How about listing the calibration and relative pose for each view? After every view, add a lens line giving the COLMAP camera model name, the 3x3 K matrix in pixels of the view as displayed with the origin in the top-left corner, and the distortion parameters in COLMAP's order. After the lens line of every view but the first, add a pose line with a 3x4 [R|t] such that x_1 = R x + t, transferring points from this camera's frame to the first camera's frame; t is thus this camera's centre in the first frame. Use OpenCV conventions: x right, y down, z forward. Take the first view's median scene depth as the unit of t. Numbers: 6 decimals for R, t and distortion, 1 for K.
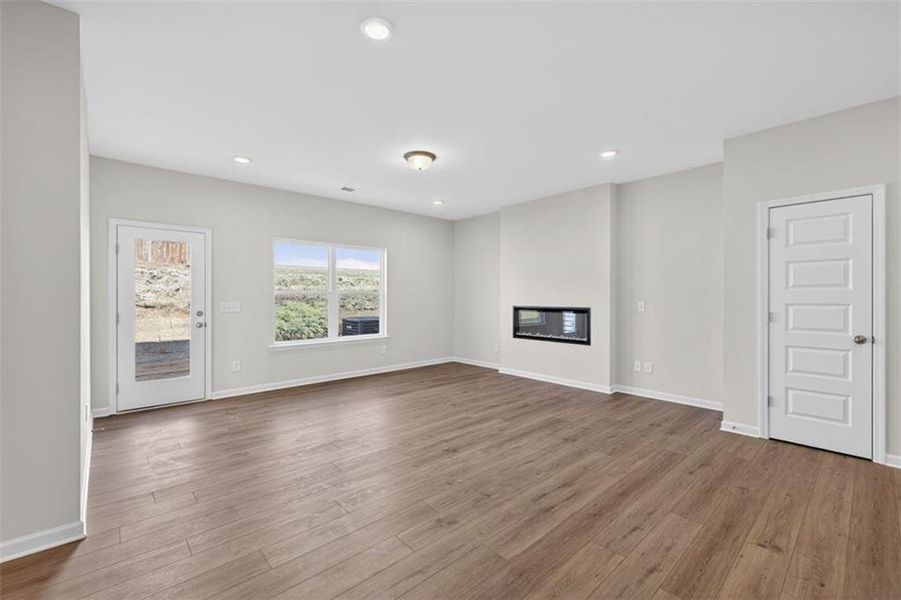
lens RADIAL K [[397.1, 0, 449.0], [0, 397.1, 300.4], [0, 0, 1]] dist [0.002902, -0.000141]
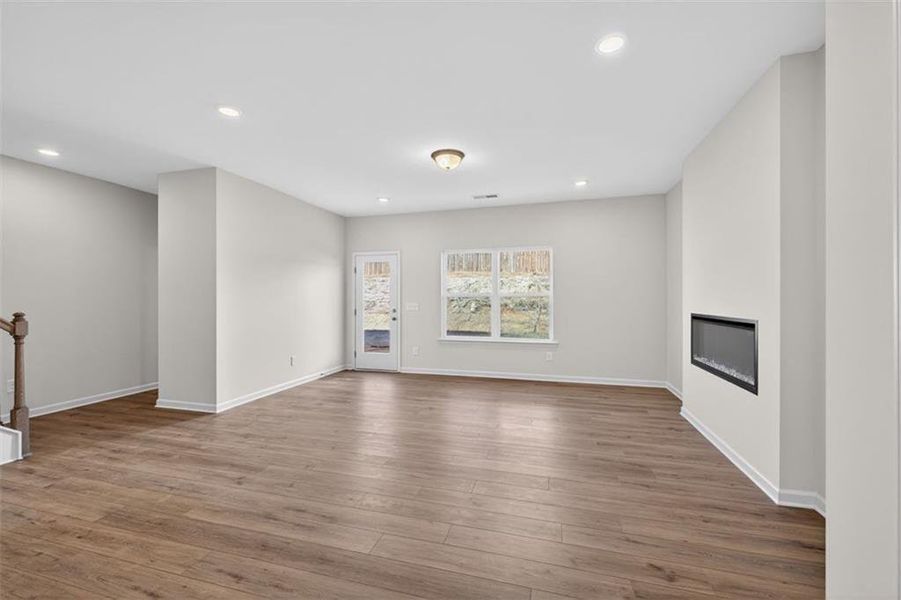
lens RADIAL K [[378.0, 0, 430.6], [0, 378.0, 303.5], [0, 0, 1]] dist [0.001556, 0.000010]
pose [[0.502390, 0.010921, -0.864572, 0.704252], [-0.006053, 0.999940, 0.009114, -0.007521], [0.864620, 0.000655, 0.502426, 0.492095]]
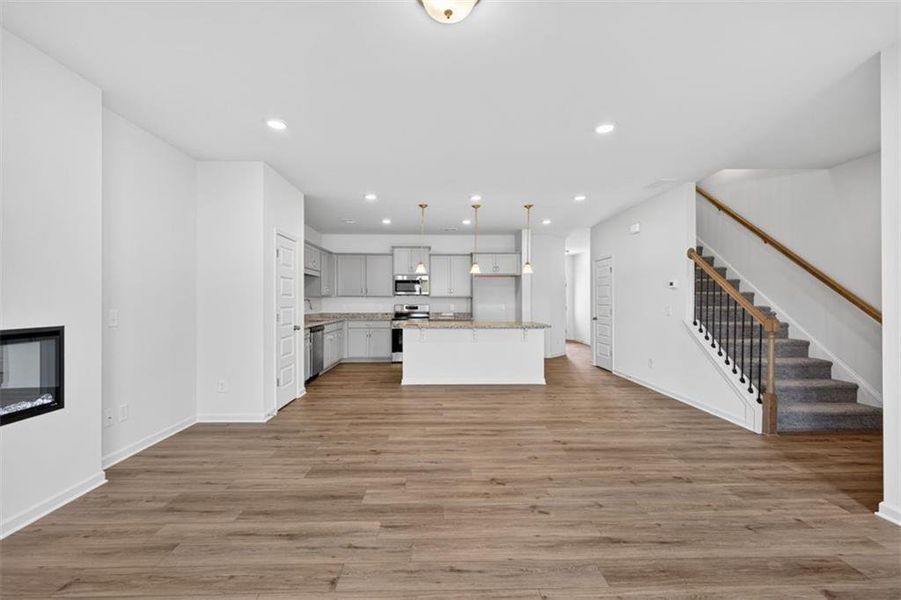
lens RADIAL K [[378.1, 0, 447.9], [0, 378.1, 299.7], [0, 0, 1]] dist [0.005738, -0.000028]
pose [[-0.770434, 0.002217, 0.637516, -0.337623], [0.006705, 0.999967, 0.004626, -0.014798], [-0.637484, 0.007839, -0.770424, 1.315496]]
